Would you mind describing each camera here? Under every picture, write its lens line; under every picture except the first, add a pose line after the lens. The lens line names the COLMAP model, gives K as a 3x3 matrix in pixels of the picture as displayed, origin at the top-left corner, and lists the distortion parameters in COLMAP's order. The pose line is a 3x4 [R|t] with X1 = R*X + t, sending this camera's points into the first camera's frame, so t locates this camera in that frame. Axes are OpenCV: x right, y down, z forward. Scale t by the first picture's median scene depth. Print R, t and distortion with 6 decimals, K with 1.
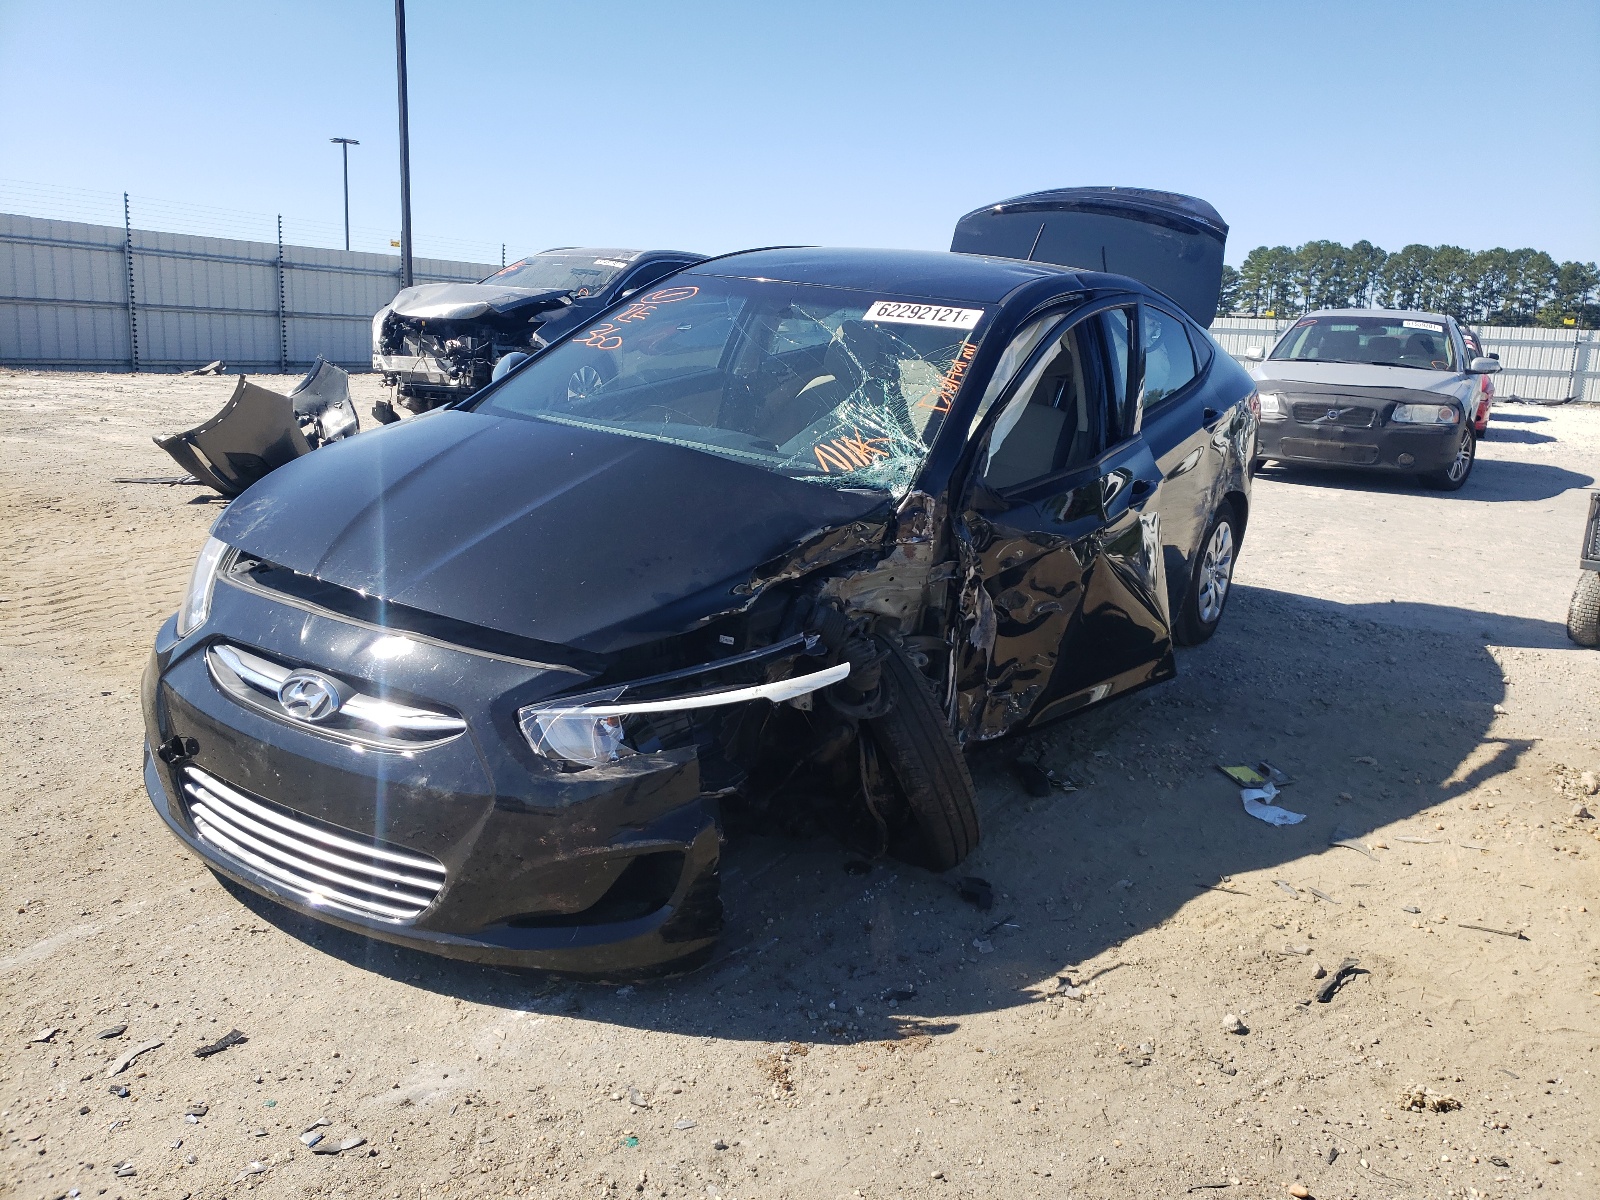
lens RADIAL K [[1225.6, 0, 800.7], [0, 1225.6, 585.7], [0, 0, 1]] dist [-0.007543, 0.050859]
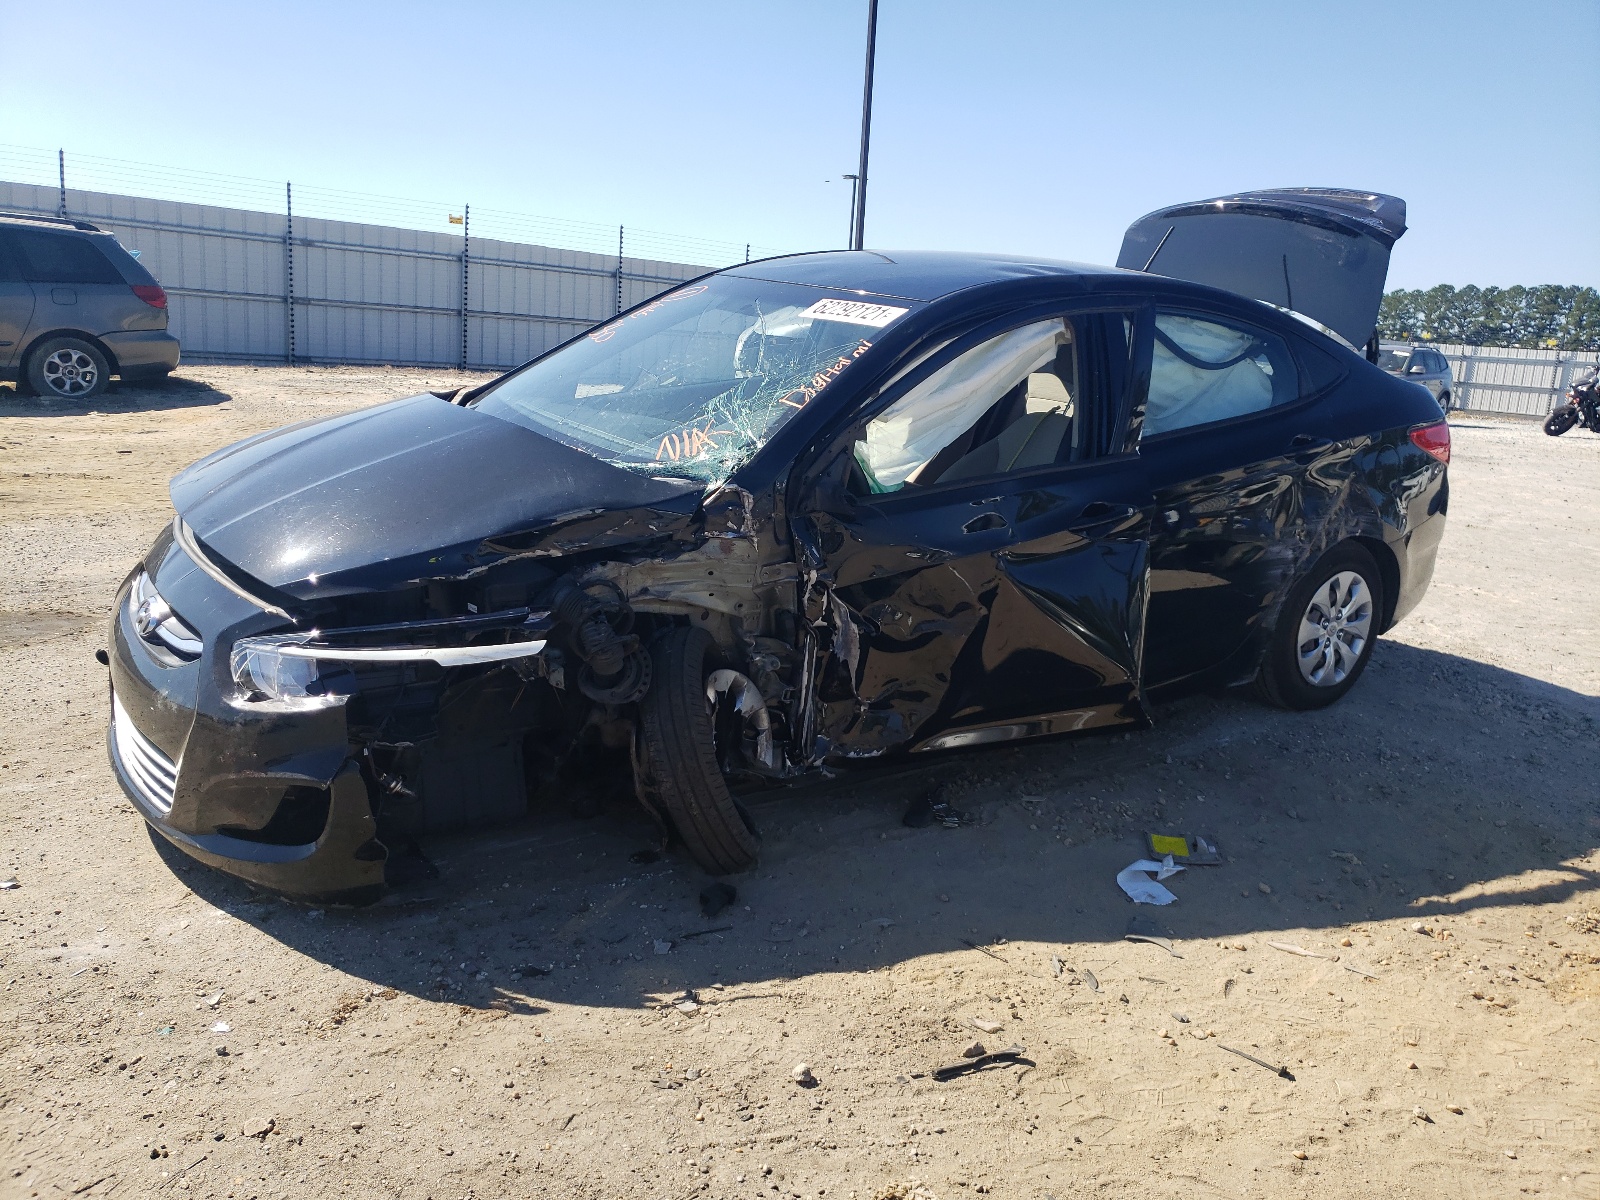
lens RADIAL K [[1214.0, 0, 800.0], [0, 1214.0, 600.0], [0, 0, 1]] dist [0.008964, 0.005103]
pose [[0.927521, 0.100488, -0.360011, 0.499984], [-0.103921, 0.994537, 0.009860, -0.001076], [0.359035, 0.028267, 0.932896, 0.115404]]
